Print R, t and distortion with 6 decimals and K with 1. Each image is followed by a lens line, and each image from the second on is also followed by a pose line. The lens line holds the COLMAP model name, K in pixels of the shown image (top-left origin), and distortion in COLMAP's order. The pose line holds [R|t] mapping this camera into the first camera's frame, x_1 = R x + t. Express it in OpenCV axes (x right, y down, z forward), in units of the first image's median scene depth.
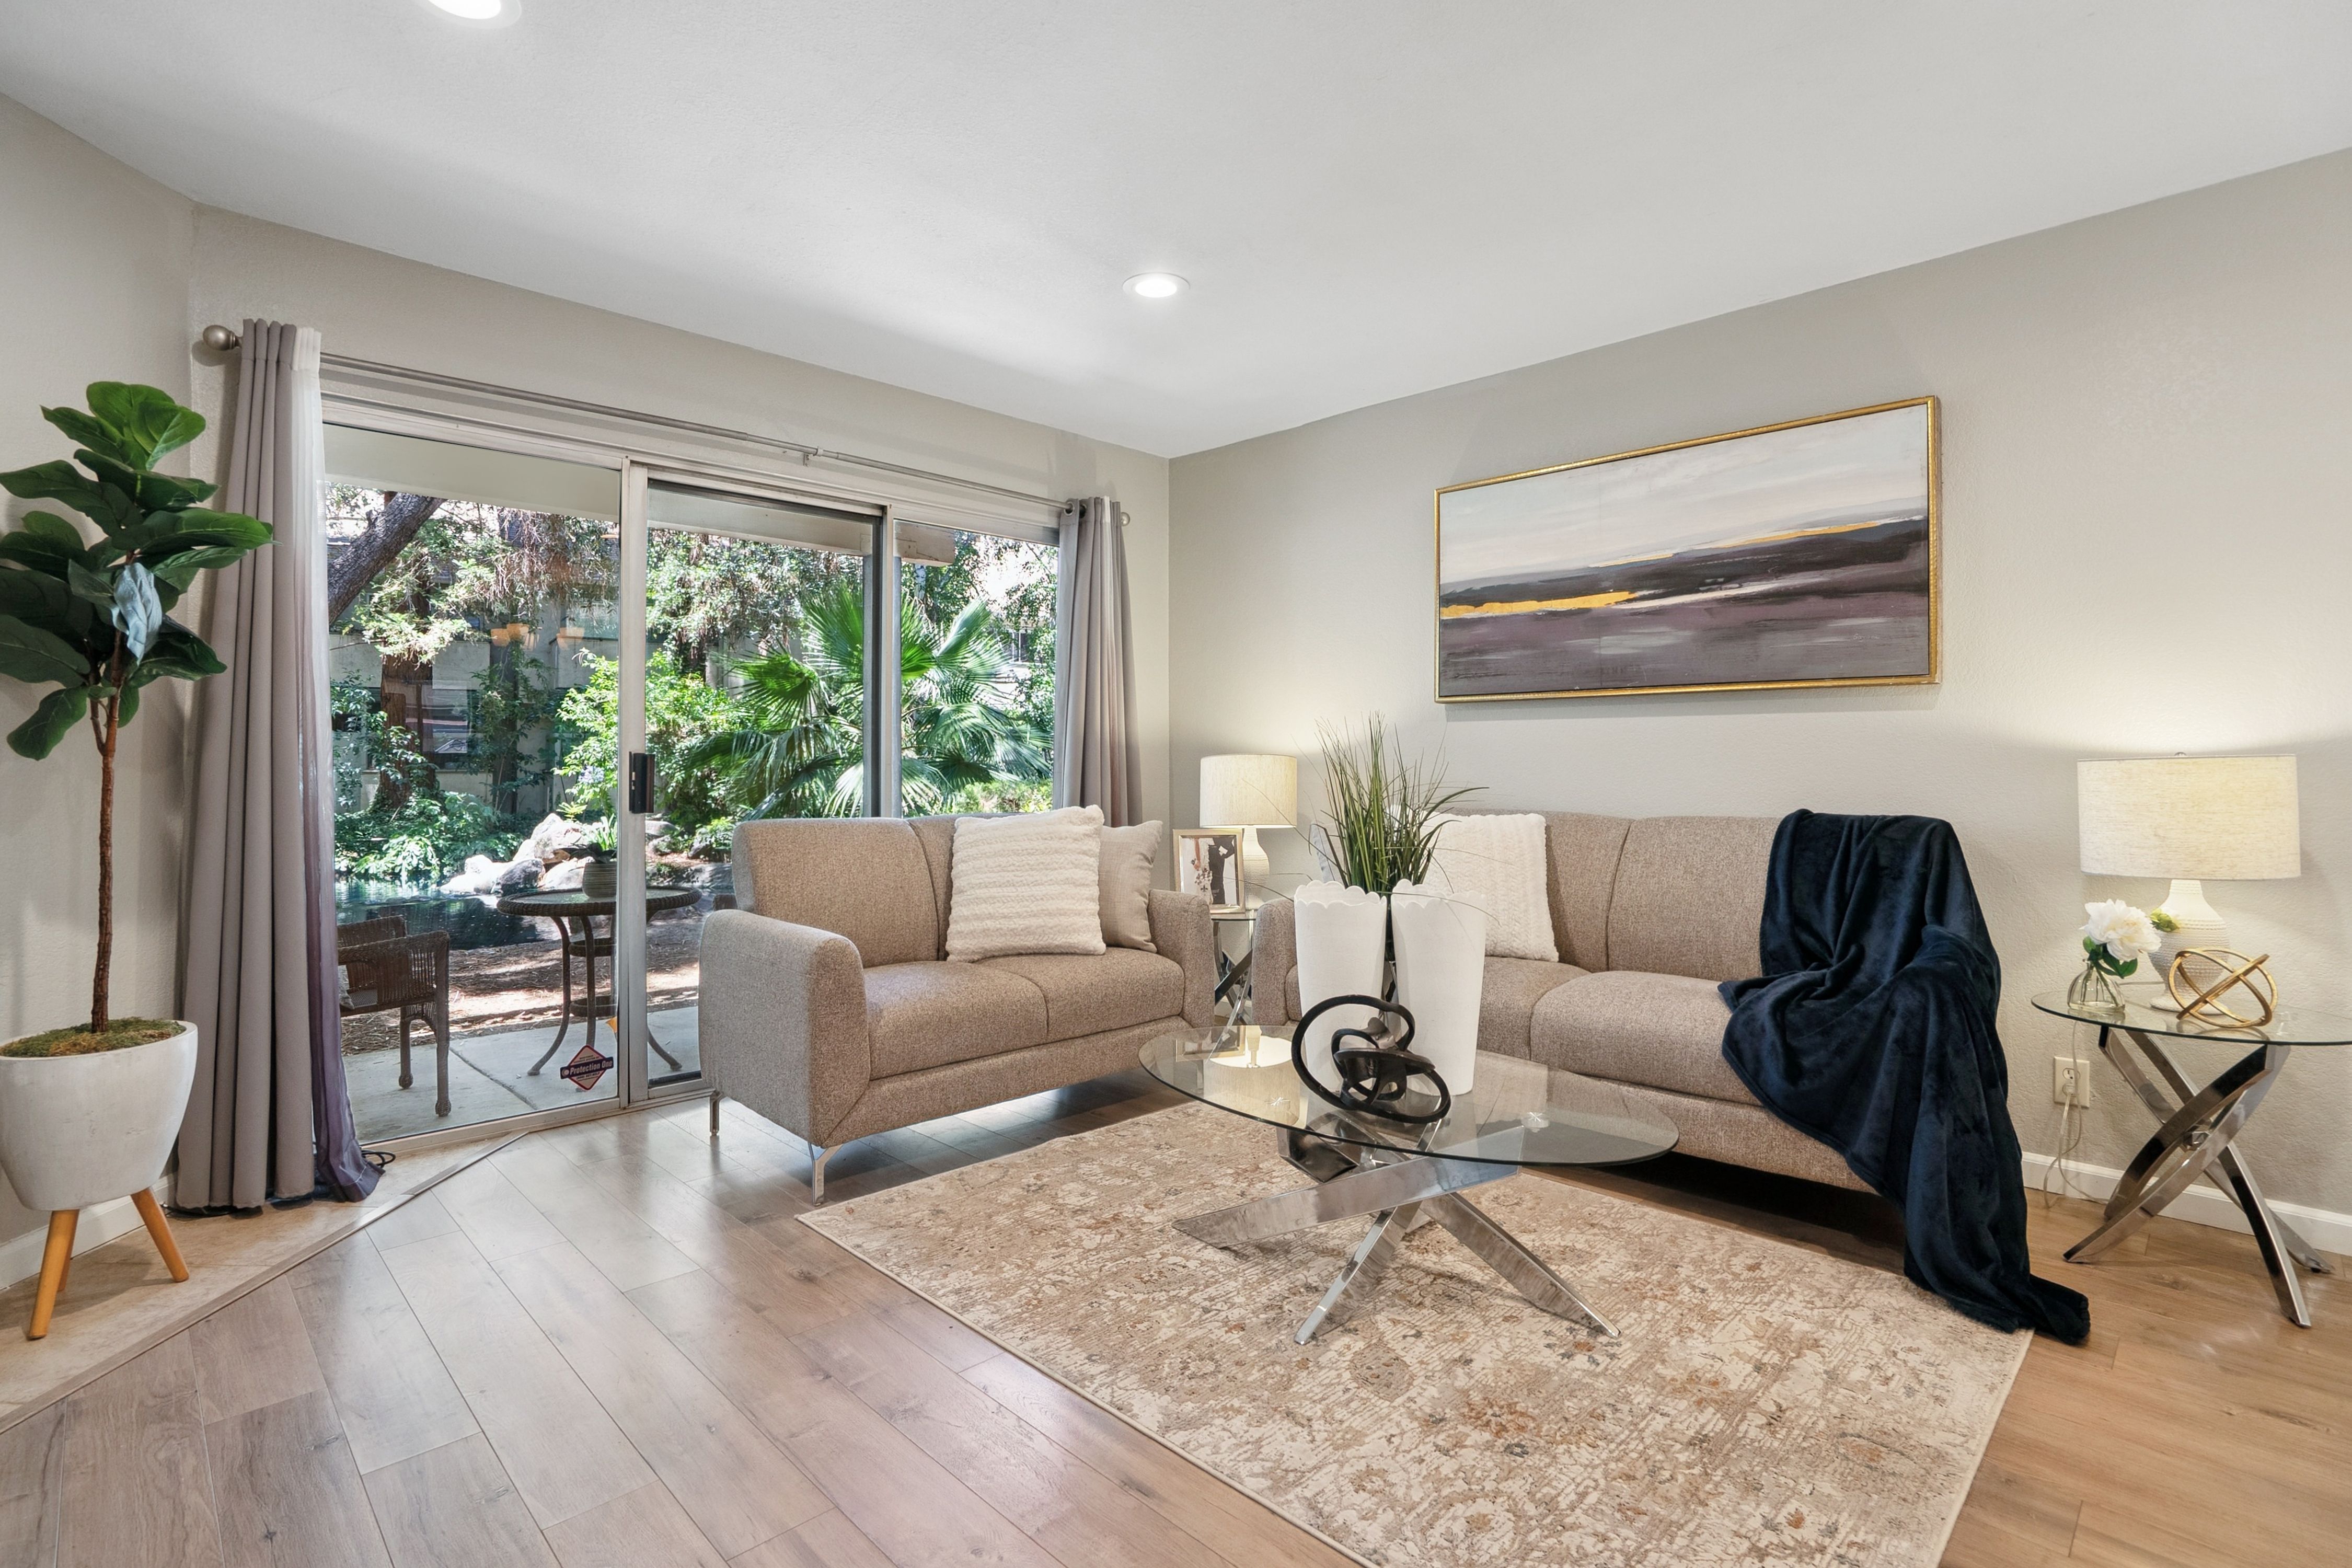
lens RADIAL K [[1112.4, 0, 1163.6], [0, 1112.4, 761.4], [0, 0, 1]] dist [-0.051956, 0.019126]
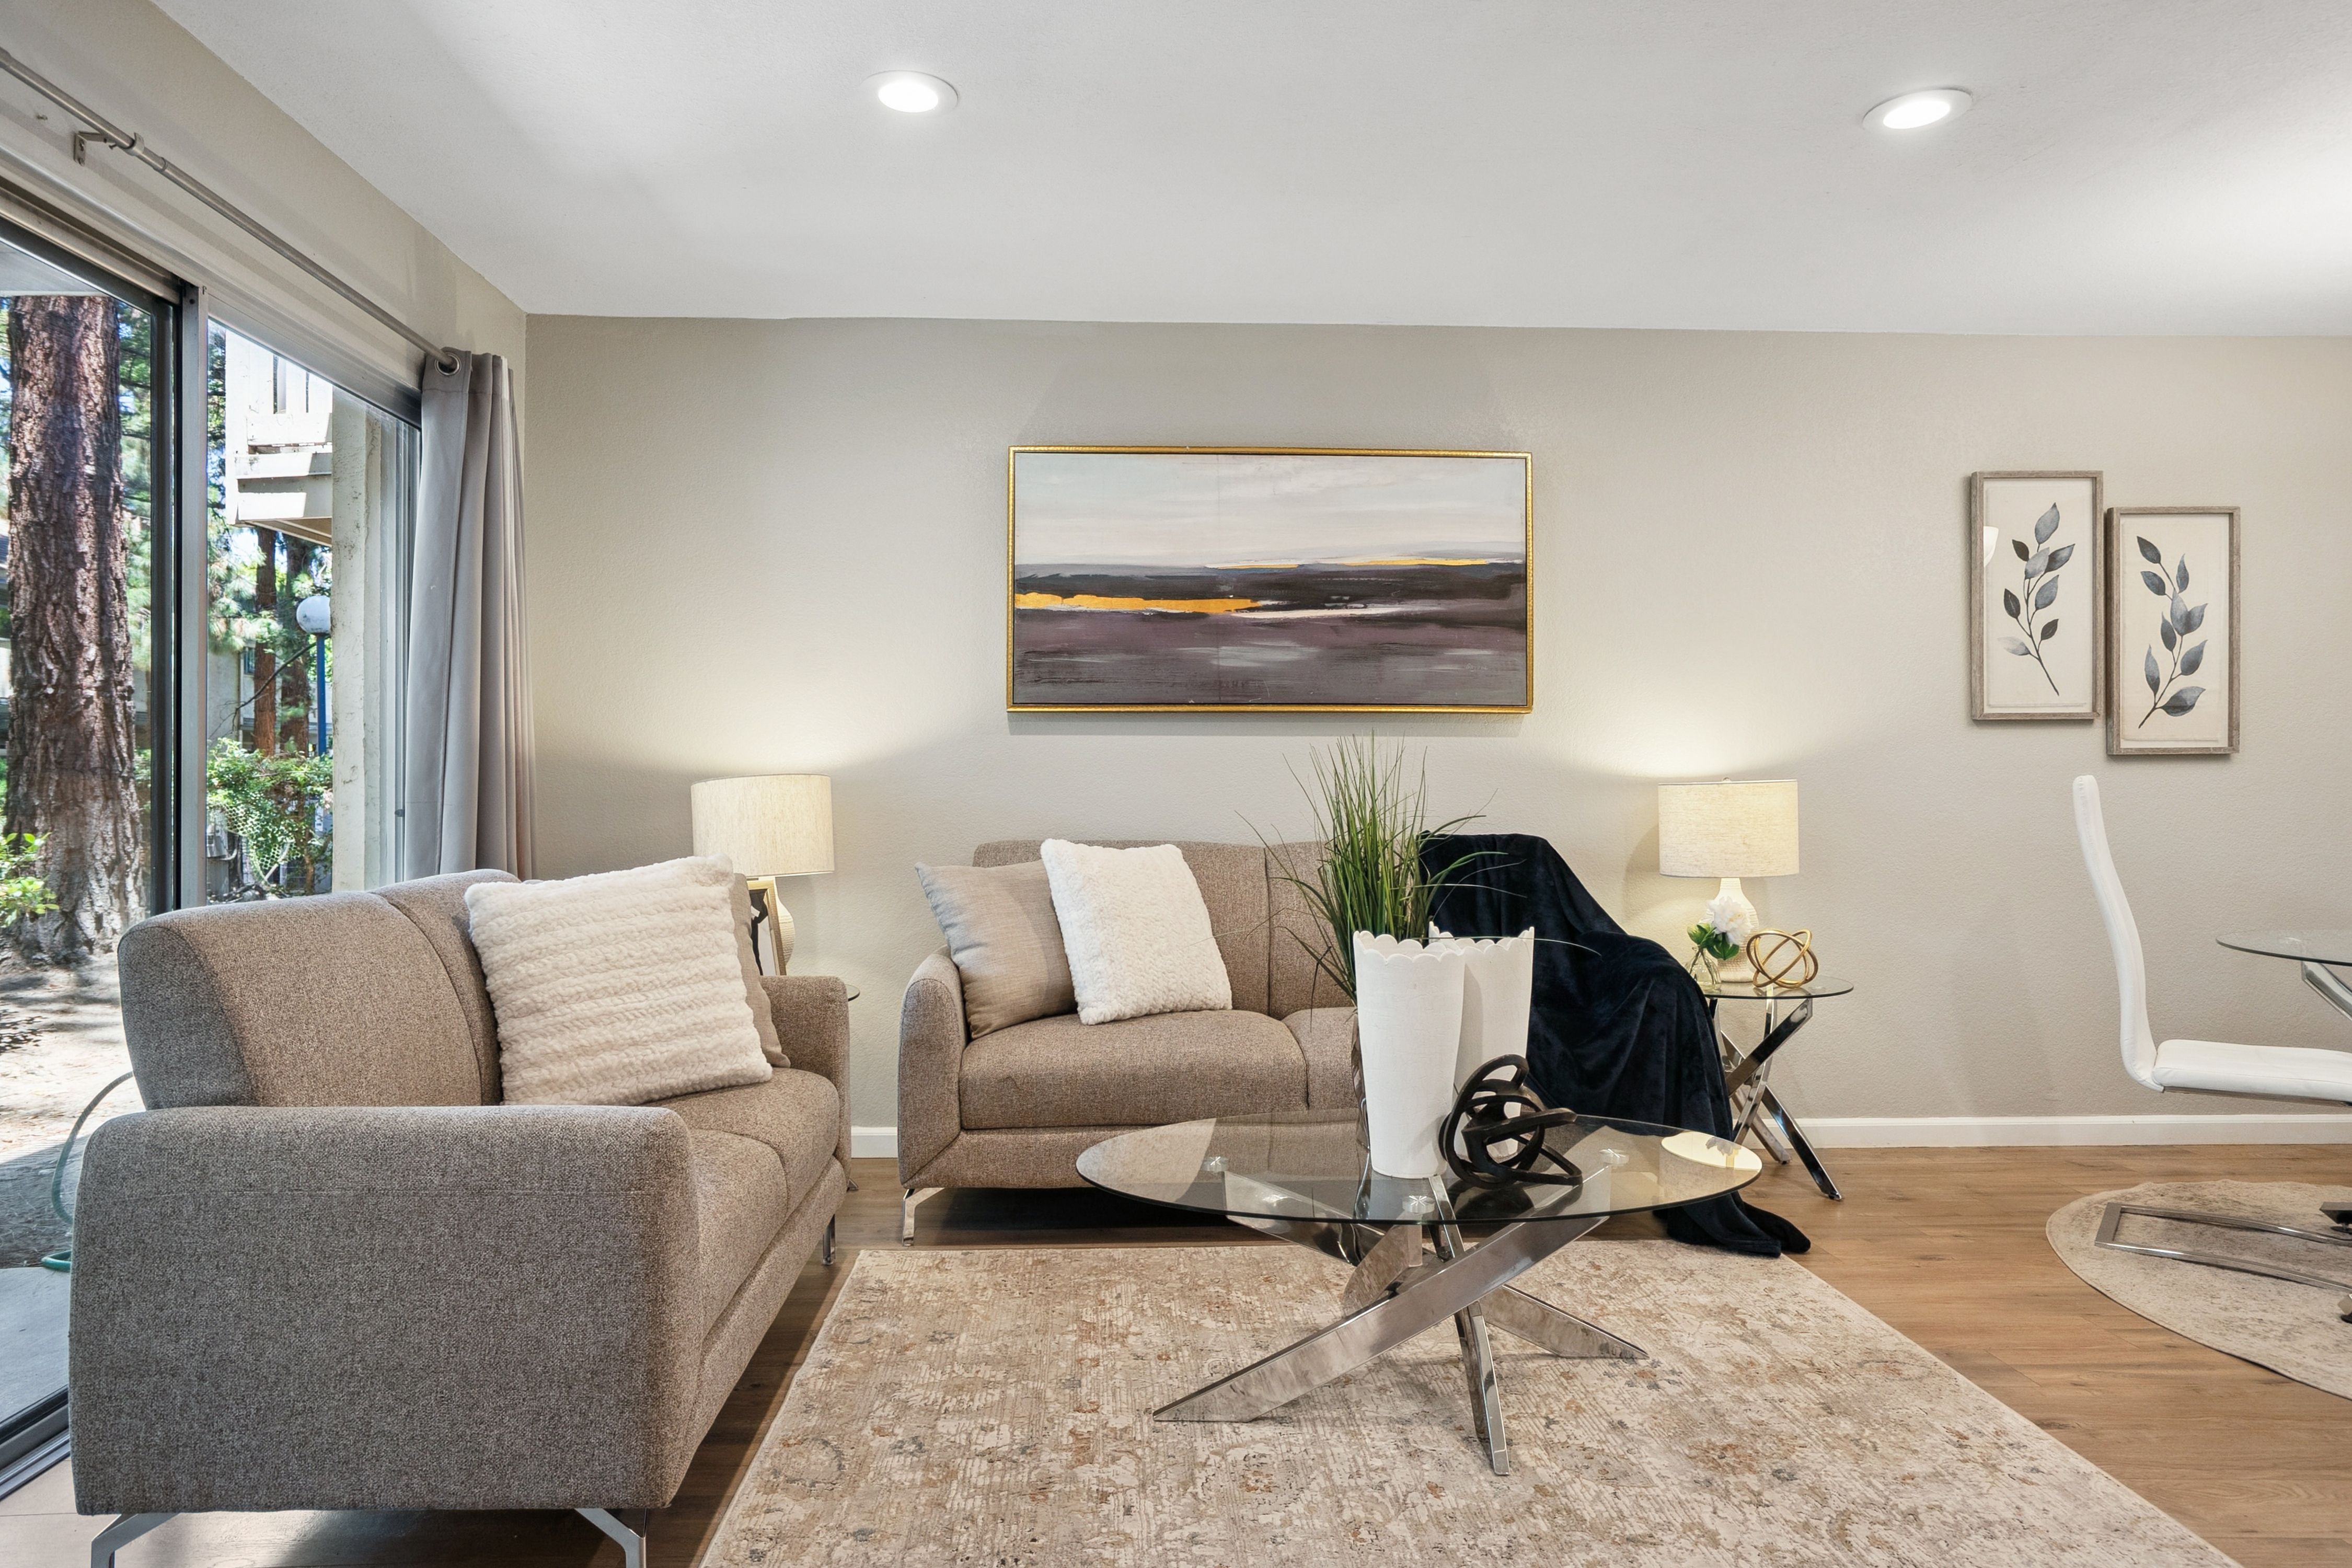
lens RADIAL K [[1386.4, 0, 1133.4], [0, 1386.4, 781.4], [0, 0, 1]] dist [-0.037512, 0.035036]
pose [[0.677797, -0.000019, 0.735249, -0.641095], [-0.002541, 0.999994, 0.002368, -0.005928], [-0.735244, -0.003473, 0.677793, 0.370110]]
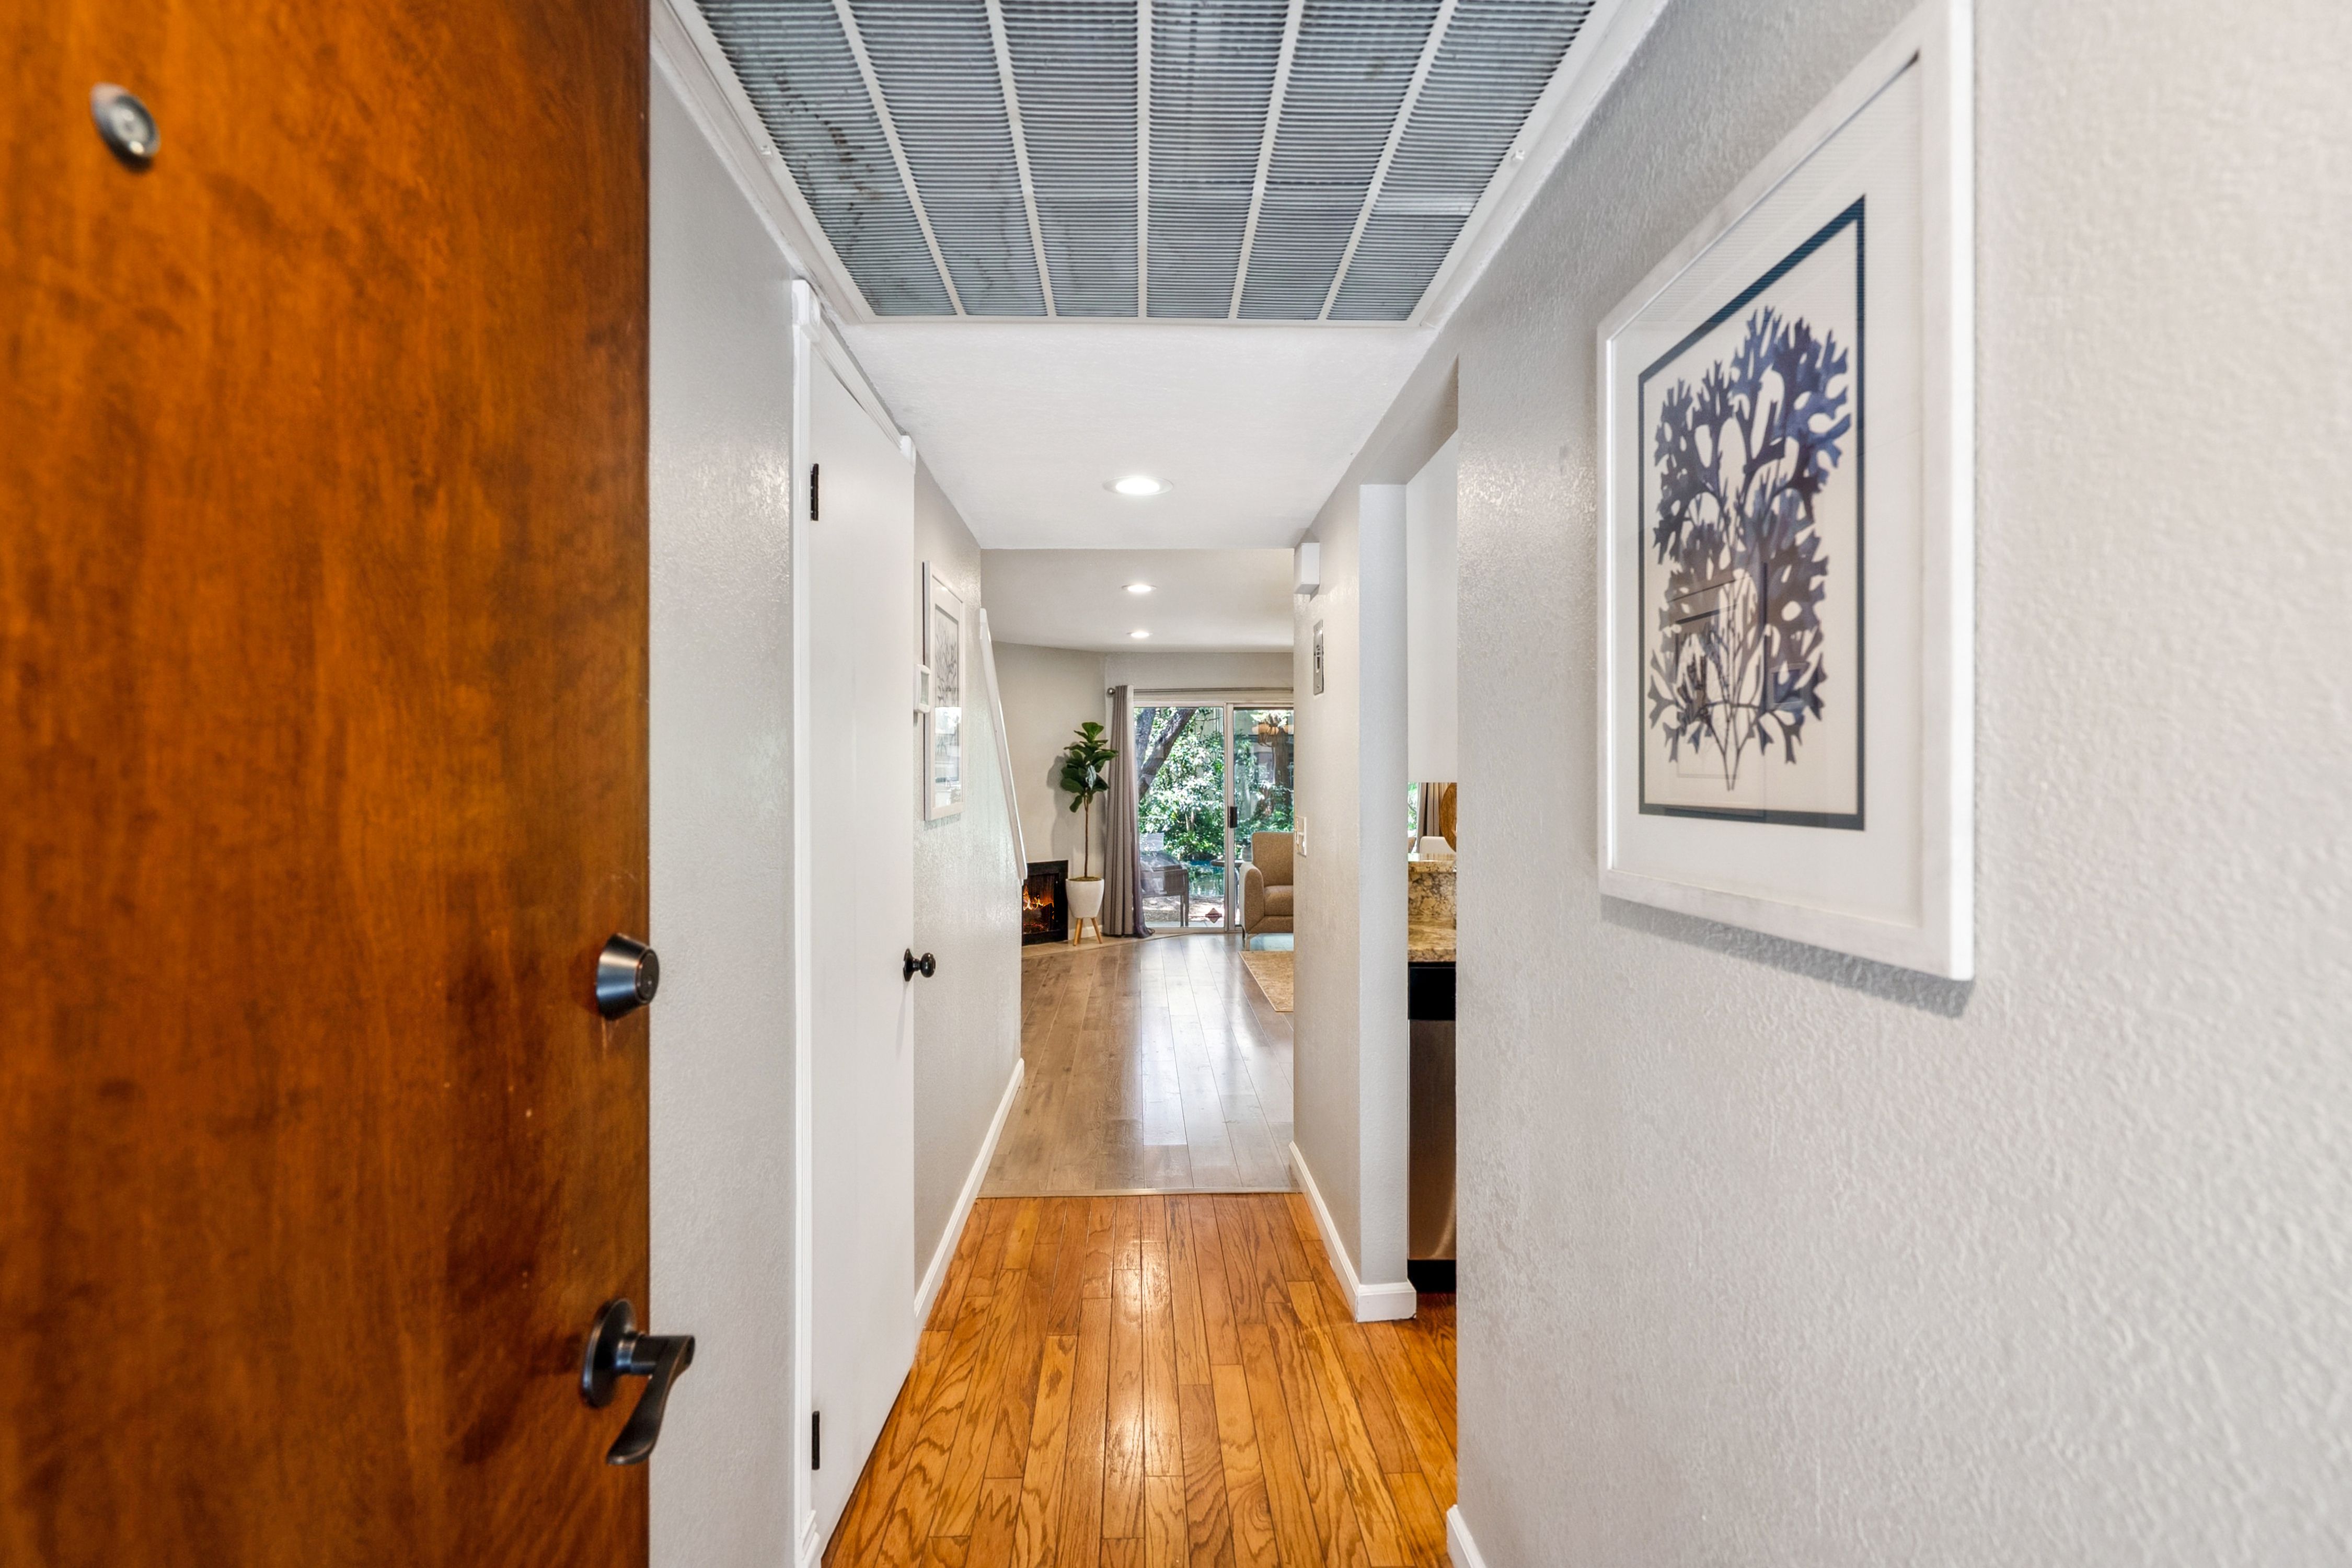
lens RADIAL K [[1112.4, 0, 1163.6], [0, 1112.4, 761.4], [0, 0, 1]] dist [-0.051956, 0.019126]
pose [[0.728403, -0.012788, -0.685030, 1.720803], [0.004600, 0.999895, -0.013774, -0.107389], [0.685134, 0.006882, 0.728385, -1.520442]]
